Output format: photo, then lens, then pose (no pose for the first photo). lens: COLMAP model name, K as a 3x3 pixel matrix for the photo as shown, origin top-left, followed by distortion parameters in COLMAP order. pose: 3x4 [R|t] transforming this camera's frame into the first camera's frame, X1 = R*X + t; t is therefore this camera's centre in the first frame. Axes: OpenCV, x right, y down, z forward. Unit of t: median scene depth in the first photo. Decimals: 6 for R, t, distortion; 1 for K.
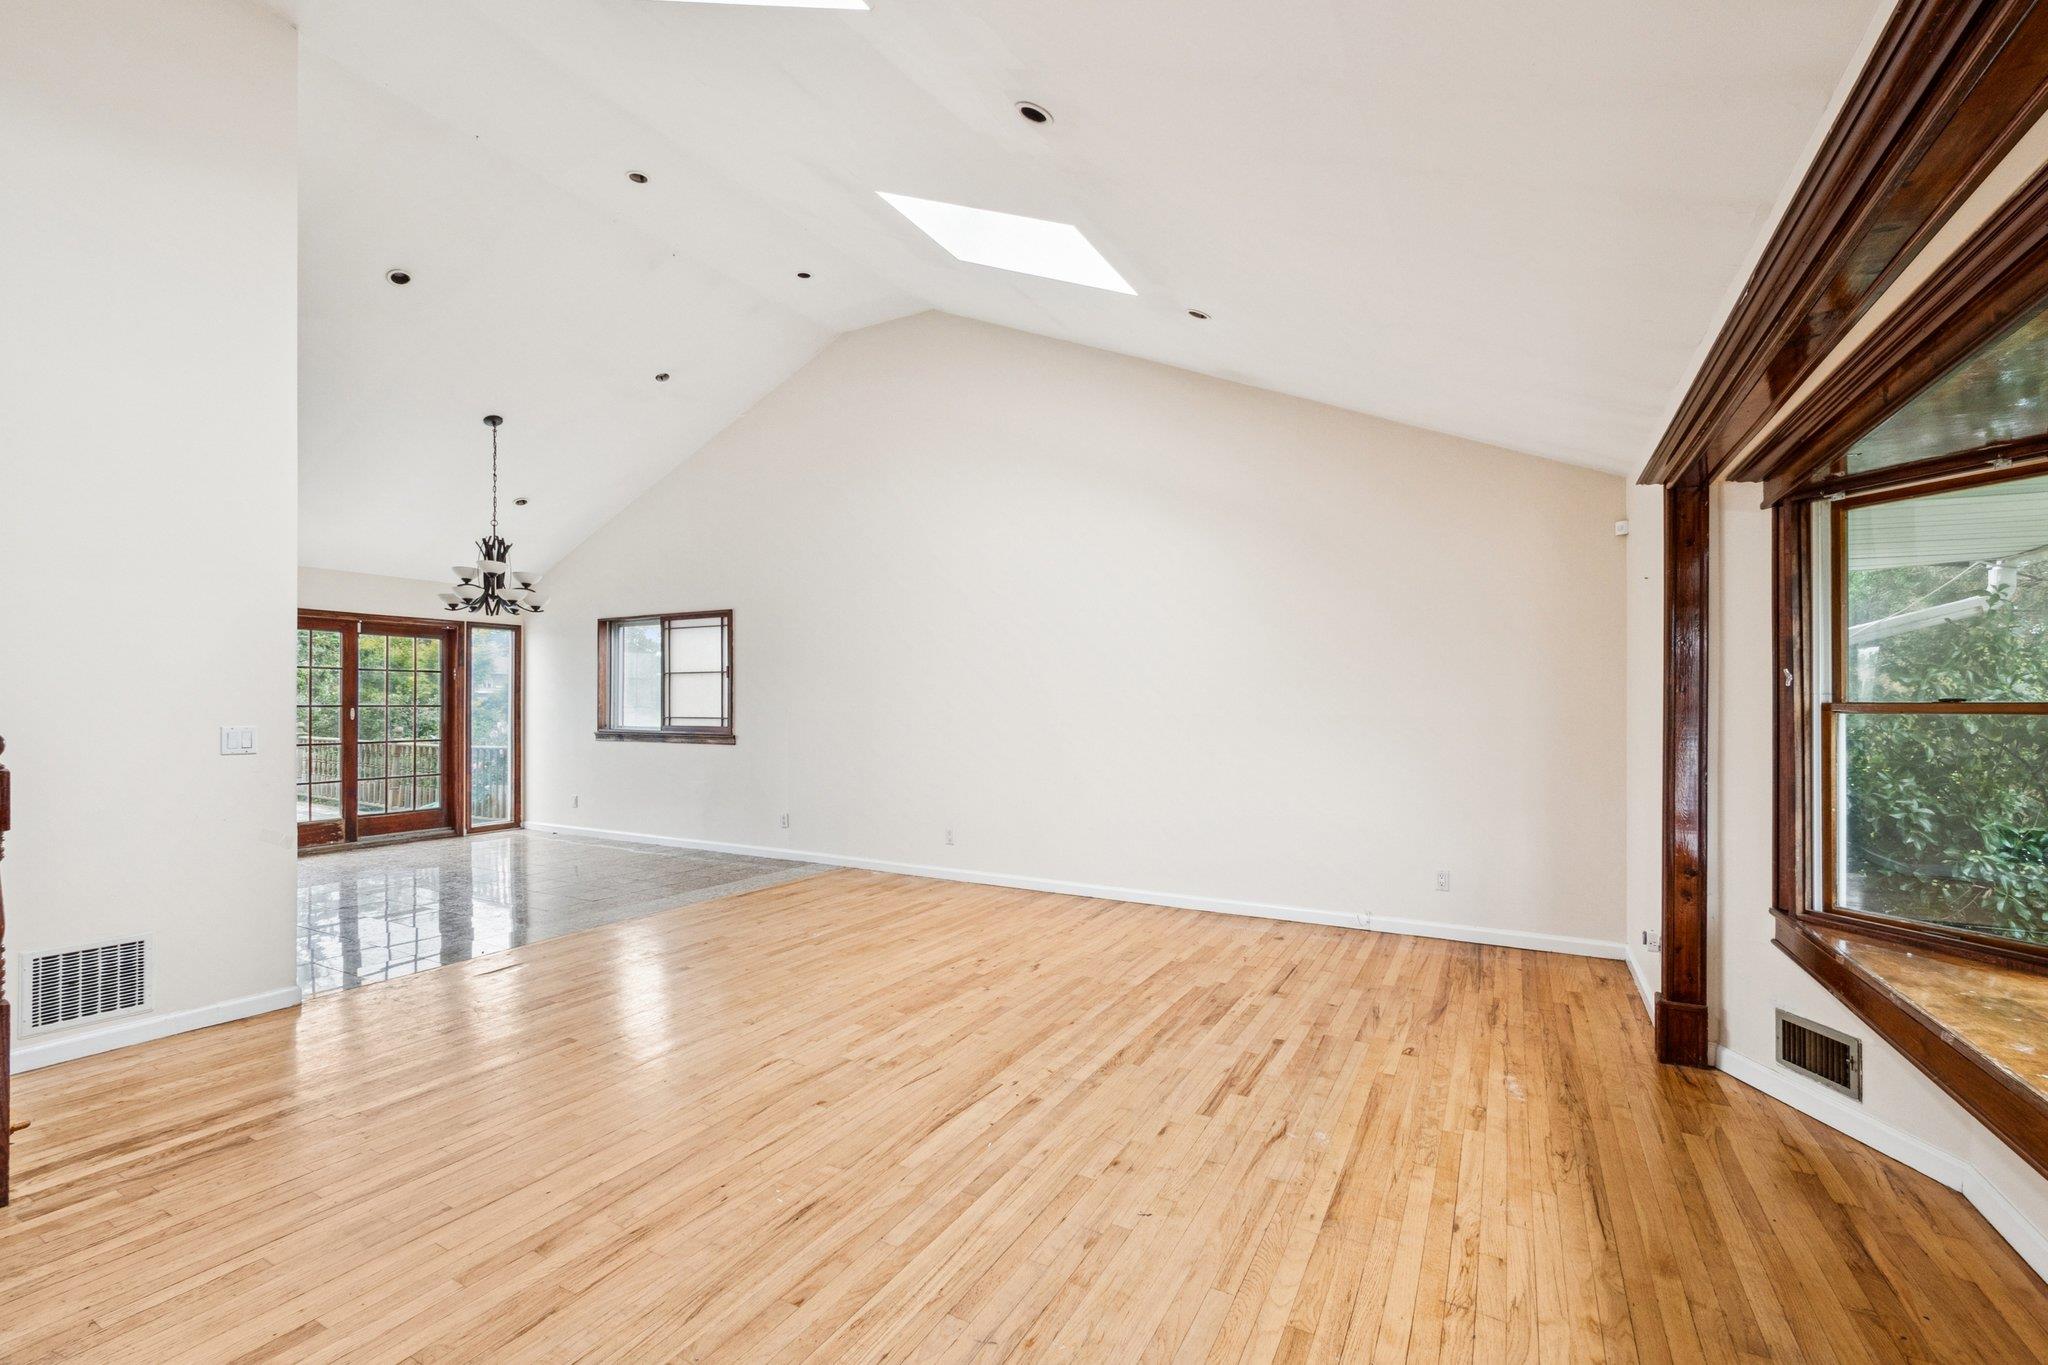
lens RADIAL K [[895.7, 0, 1031.4], [0, 895.7, 694.5], [0, 0, 1]] dist [-0.006654, 0.000073]
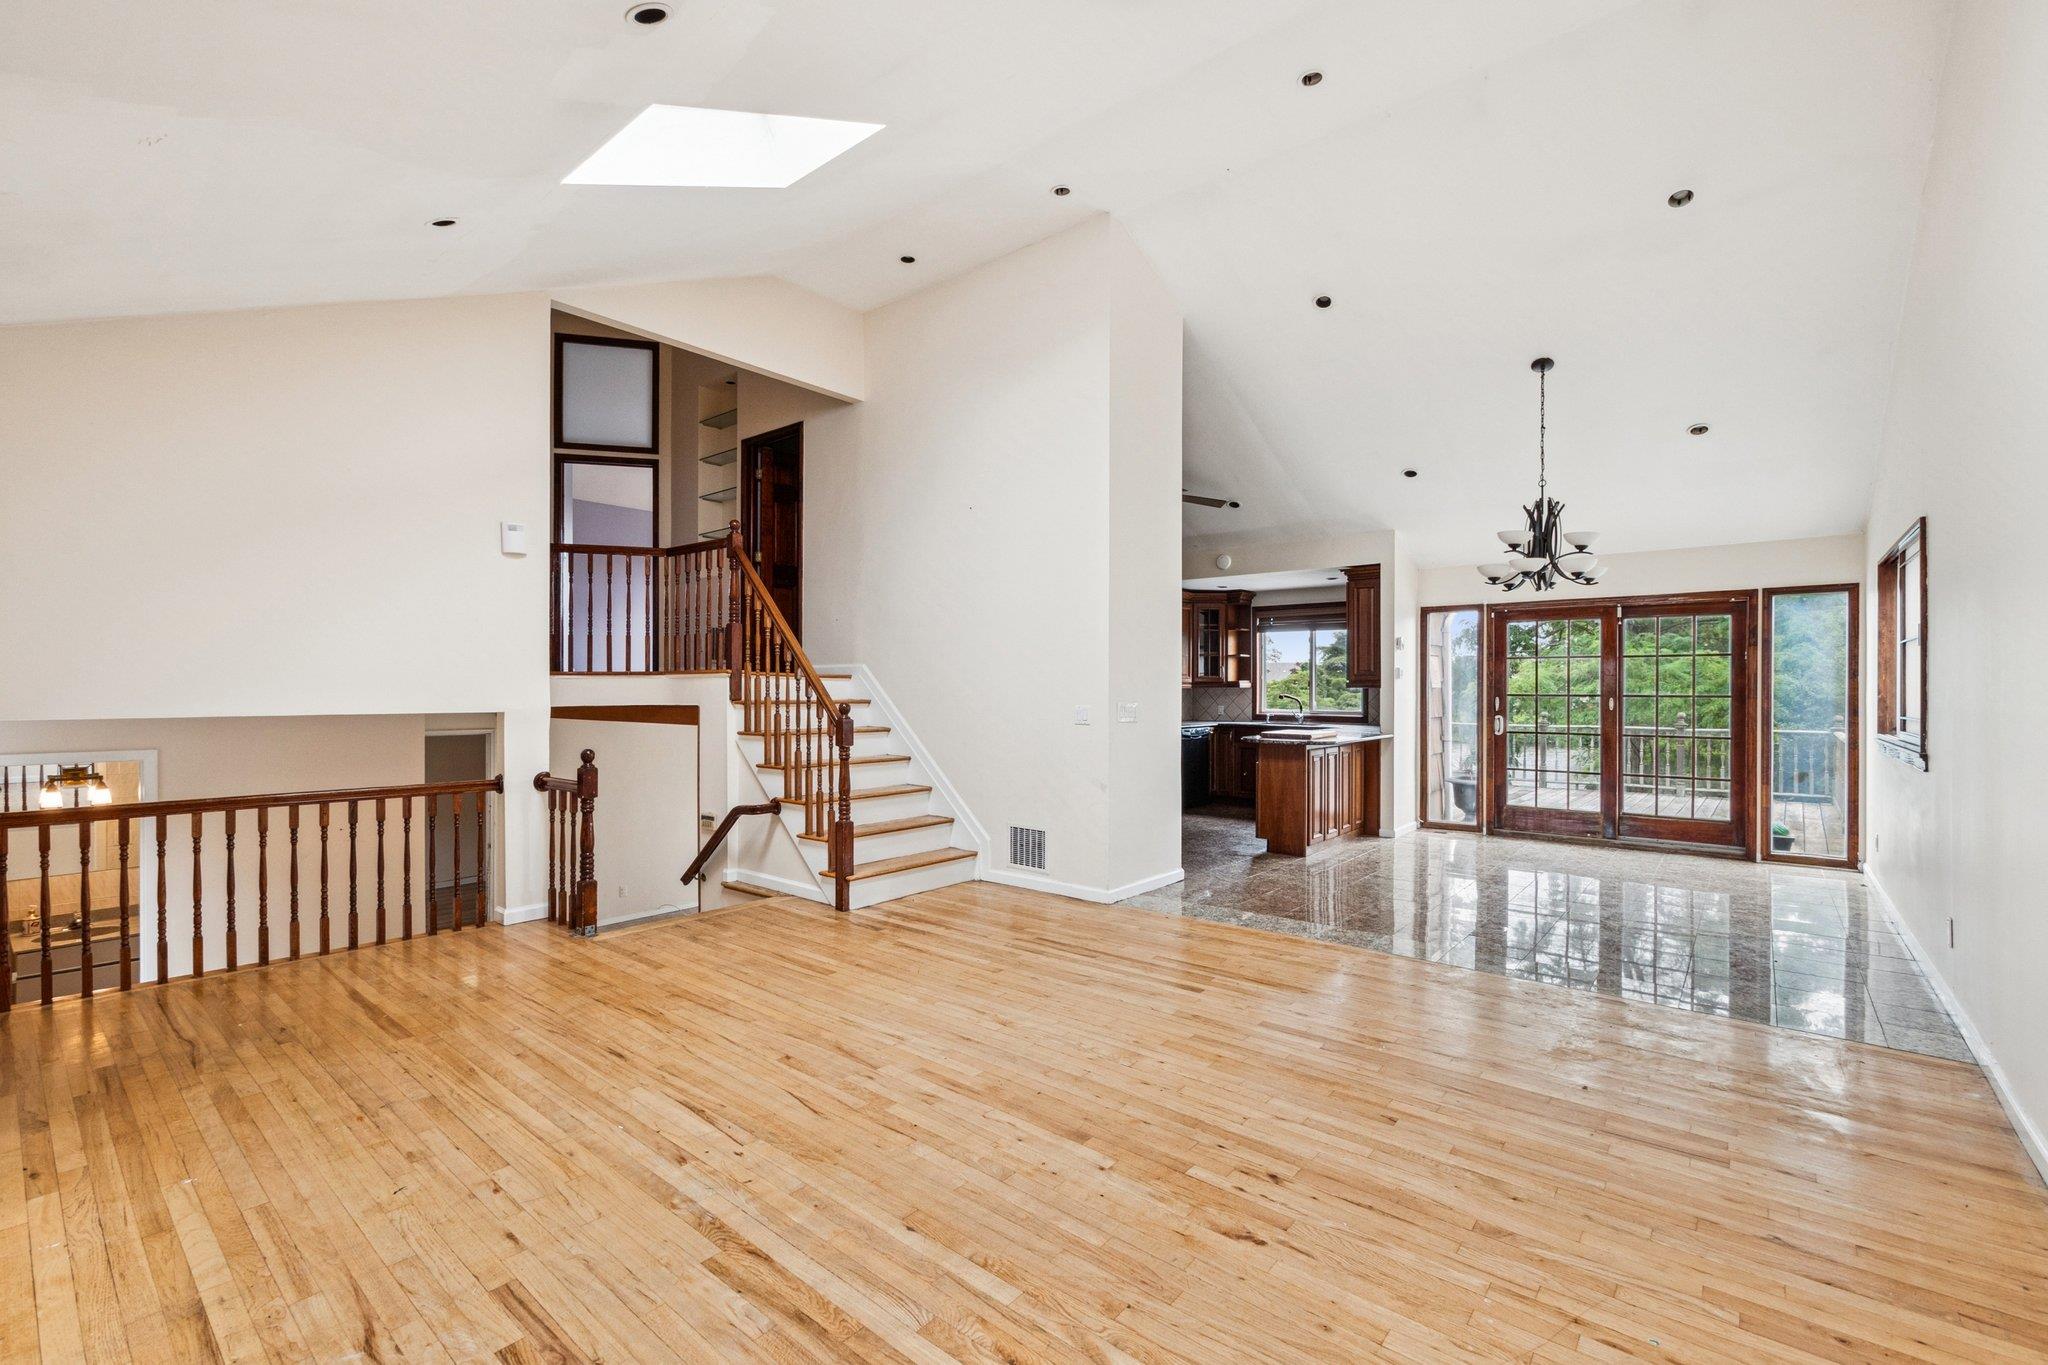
lens RADIAL K [[895.7, 0, 1020.0], [0, 895.7, 690.7], [0, 0, 1]] dist [-0.006654, 0.000073]
pose [[-0.213959, -0.000848, -0.976842, 0.634379], [0.006122, 0.999979, -0.002209, 0.013525], [0.976823, -0.006453, -0.213949, 1.253688]]
